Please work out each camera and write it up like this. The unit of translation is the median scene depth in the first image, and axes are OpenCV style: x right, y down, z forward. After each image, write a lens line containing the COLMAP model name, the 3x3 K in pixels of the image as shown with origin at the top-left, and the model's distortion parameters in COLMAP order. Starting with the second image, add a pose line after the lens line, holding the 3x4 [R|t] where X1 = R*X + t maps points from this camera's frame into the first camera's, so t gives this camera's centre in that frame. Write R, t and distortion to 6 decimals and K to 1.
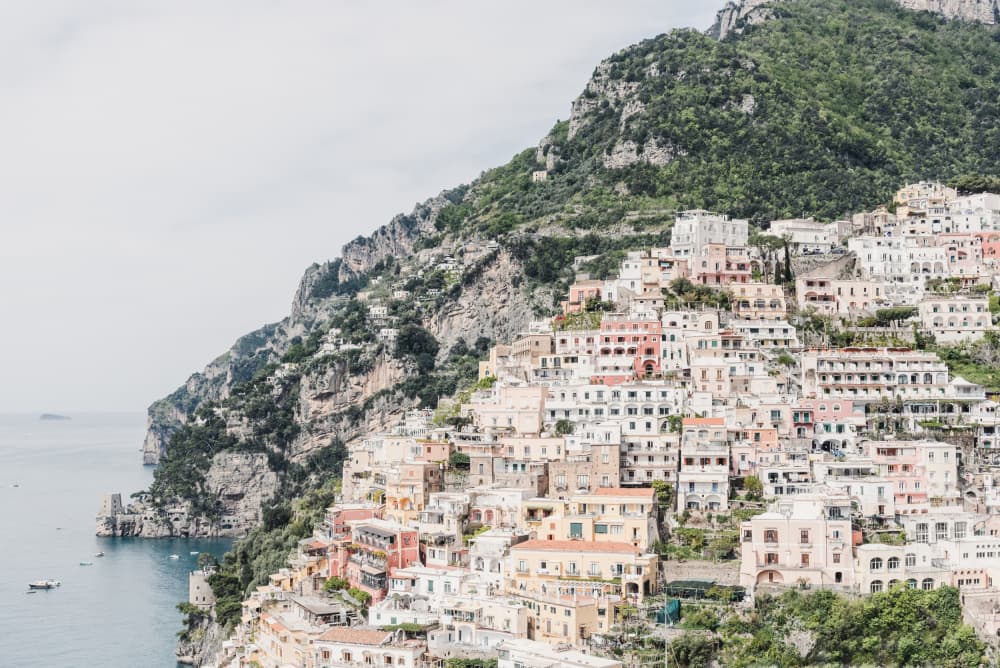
lens RADIAL K [[3734.1, 0, 498.8], [0, 3734.1, 333.2], [0, 0, 1]] dist [-0.850506, 0.000000]
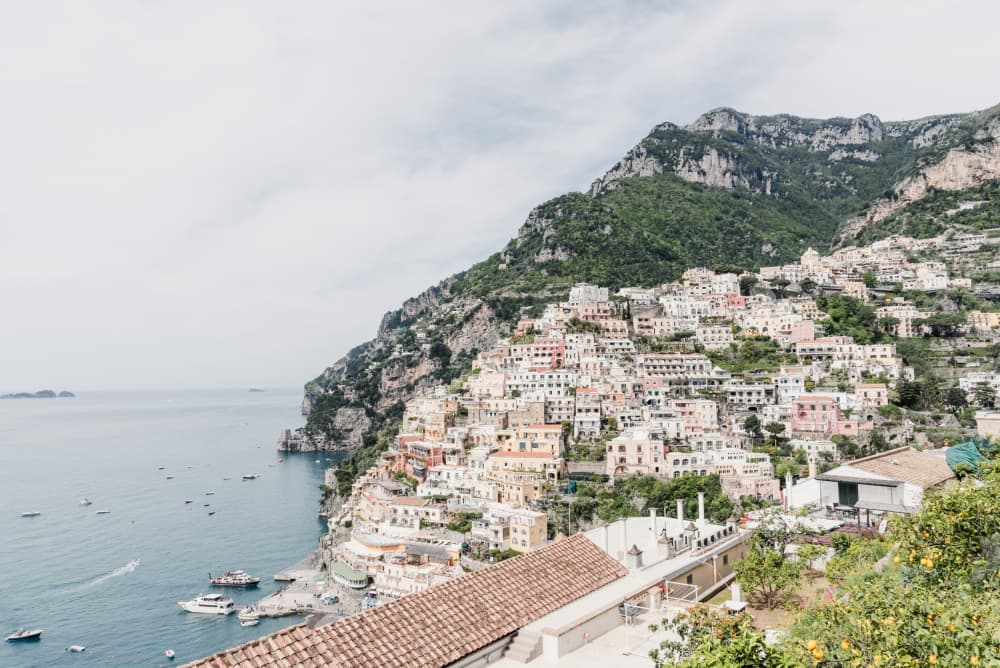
lens RADIAL K [[3734.1, 0, 500.8], [0, 3734.1, 334.9], [0, 0, 1]] dist [-0.850506, 0.000000]
pose [[0.999912, -0.007408, 0.010995, -0.011923], [0.007385, 0.999971, 0.002076, -0.009933], [-0.011010, -0.001994, 0.999937, -0.973744]]
